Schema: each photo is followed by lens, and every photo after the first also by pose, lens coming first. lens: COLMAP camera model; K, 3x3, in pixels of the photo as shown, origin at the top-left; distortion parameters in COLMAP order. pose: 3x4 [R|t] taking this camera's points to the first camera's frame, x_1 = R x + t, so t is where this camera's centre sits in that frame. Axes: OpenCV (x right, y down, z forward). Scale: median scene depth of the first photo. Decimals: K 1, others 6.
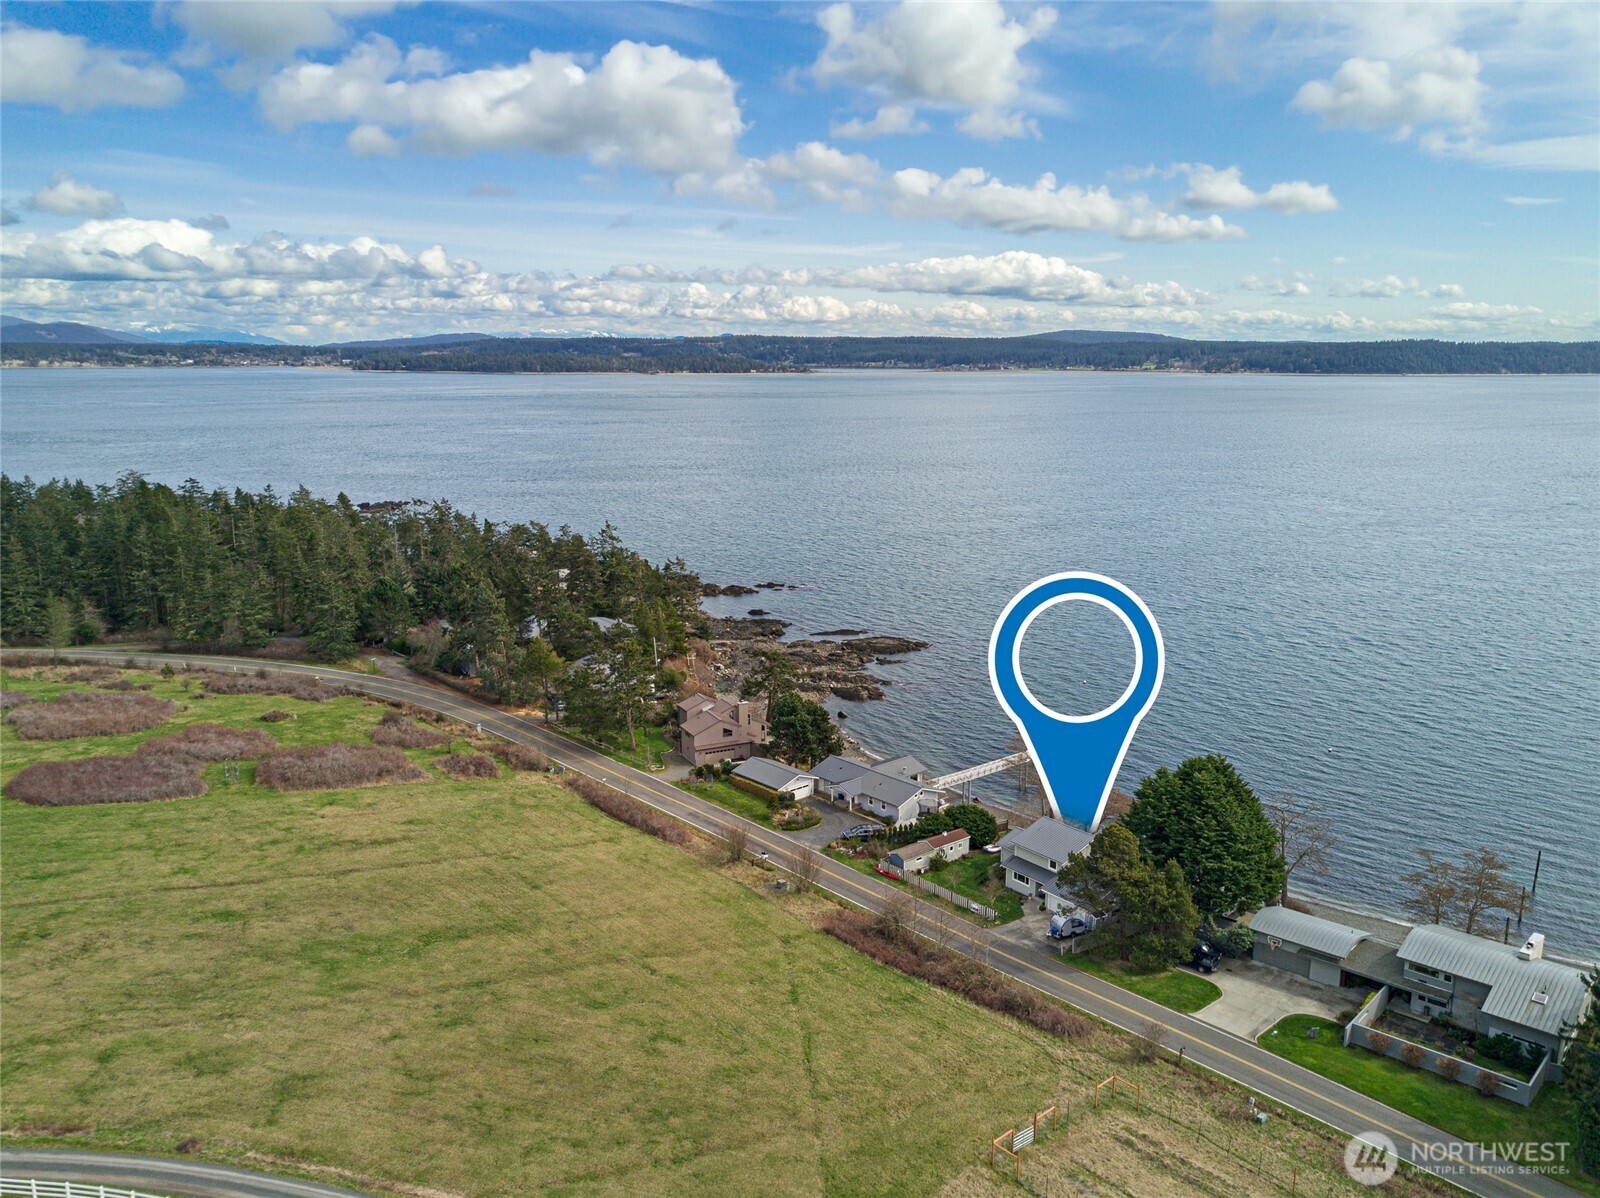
lens RADIAL K [[1236.2, 0, 800.0], [0, 1236.2, 599.0], [0, 0, 1]] dist [0.010644, -0.002525]
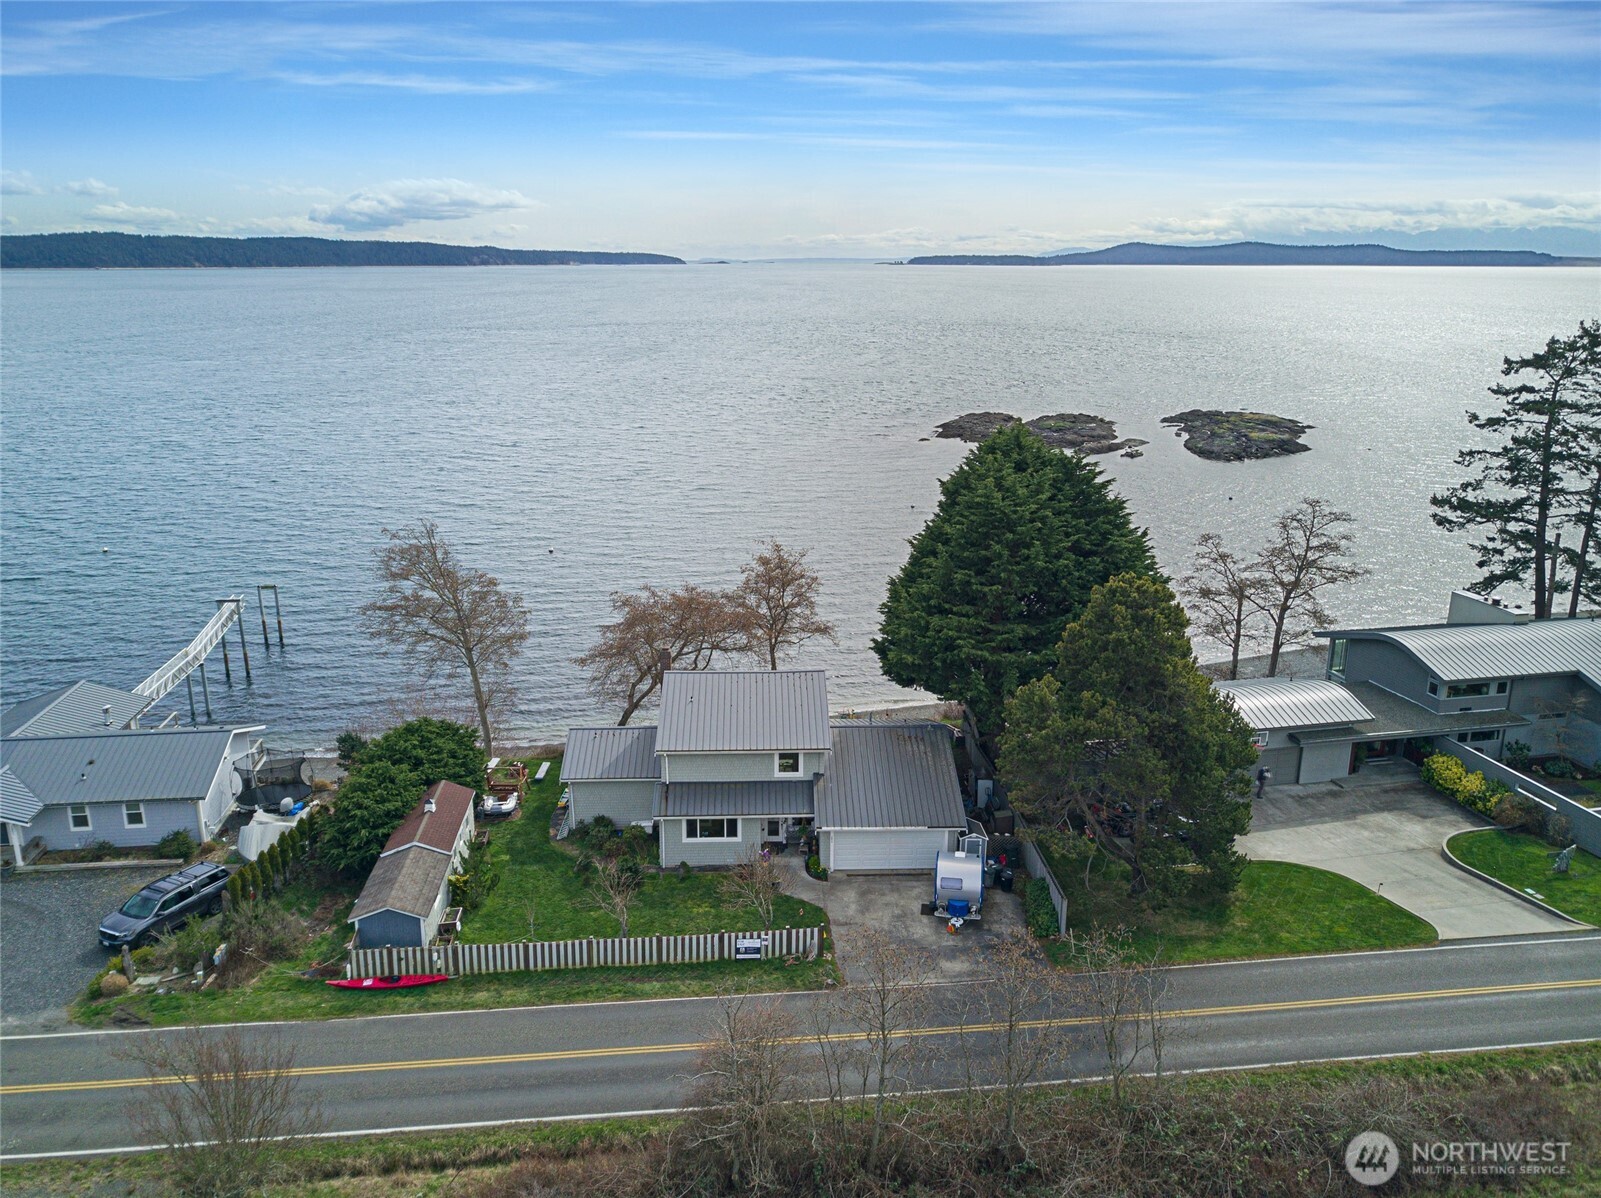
lens RADIAL K [[1236.9, 0, 800.5], [0, 1236.9, 599.0], [0, 0, 1]] dist [0.010644, -0.002525]
pose [[0.577022, -0.222077, 0.785956, -0.093811], [0.161533, 0.974345, 0.156715, 0.092712], [-0.800595, 0.036530, 0.598091, 0.708828]]
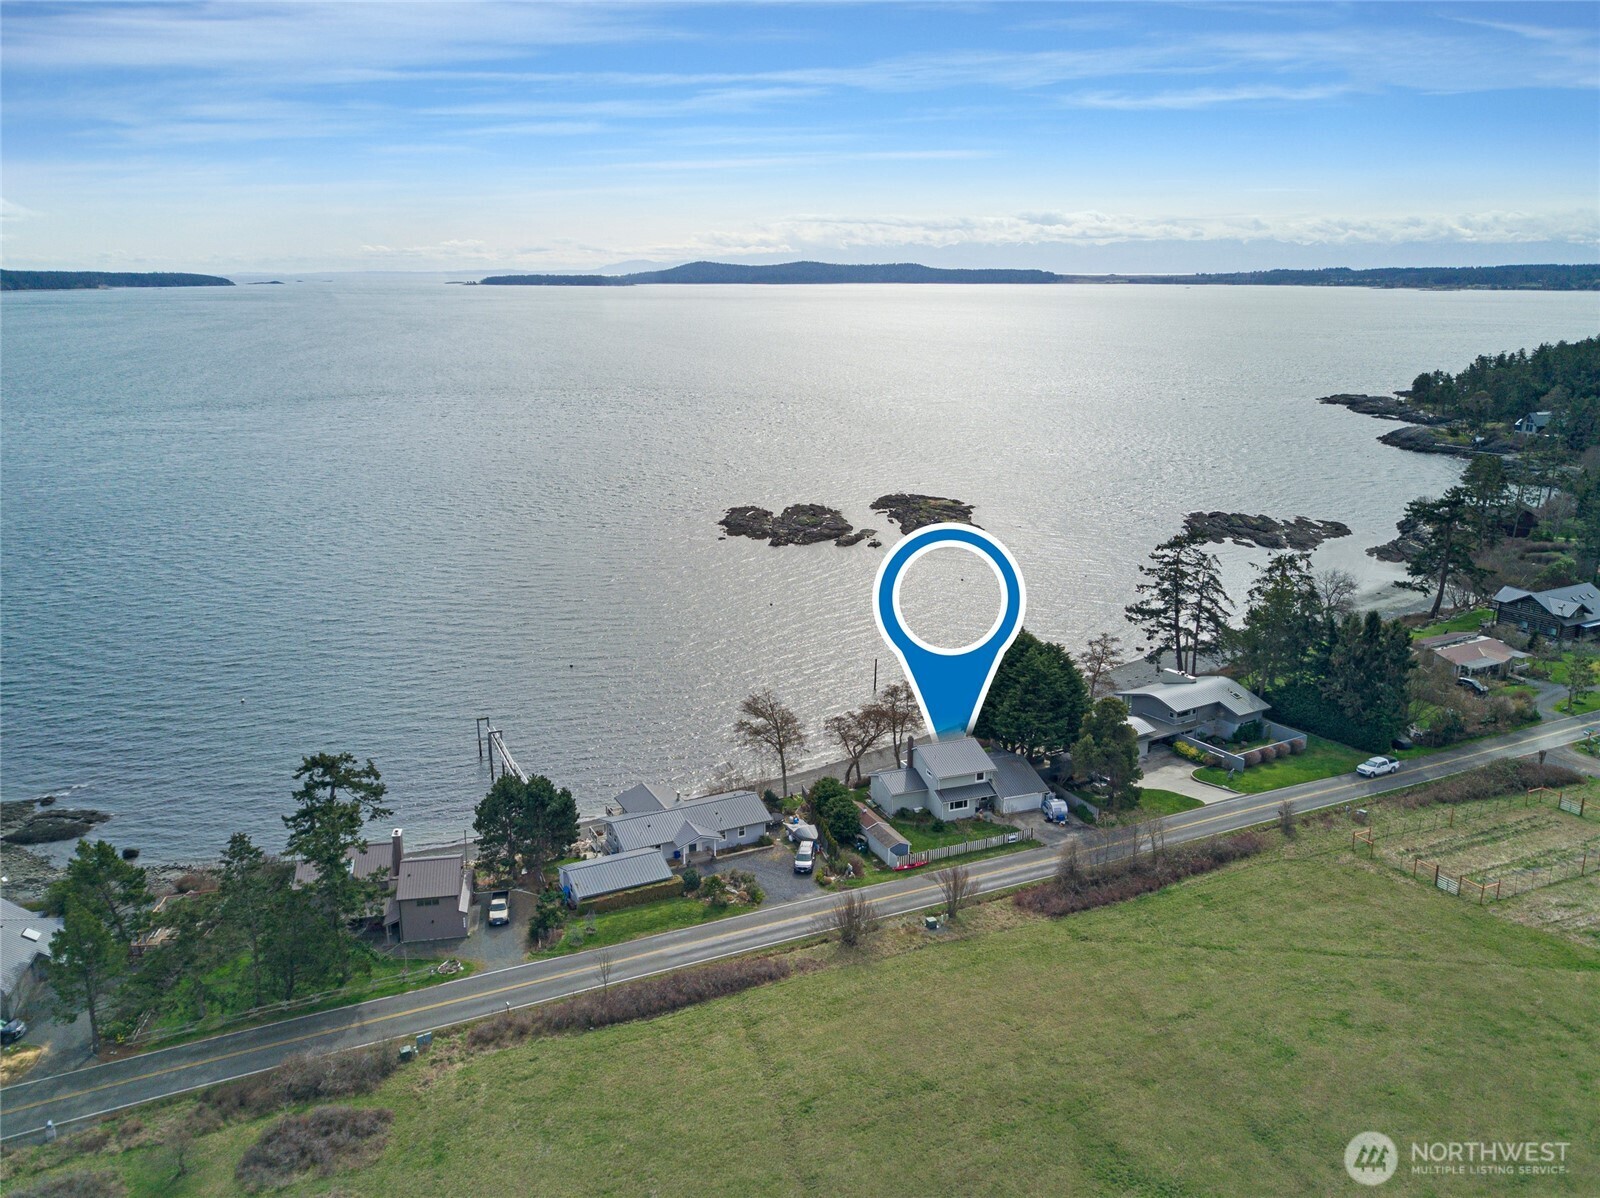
lens RADIAL K [[1236.2, 0, 800.0], [0, 1236.2, 599.0], [0, 0, 1]] dist [0.010644, -0.002525]
pose [[0.278974, -0.250061, 0.927169, -0.730112], [0.190418, 0.960734, 0.201819, -0.162361], [-0.941230, 0.120247, 0.315636, 0.745546]]
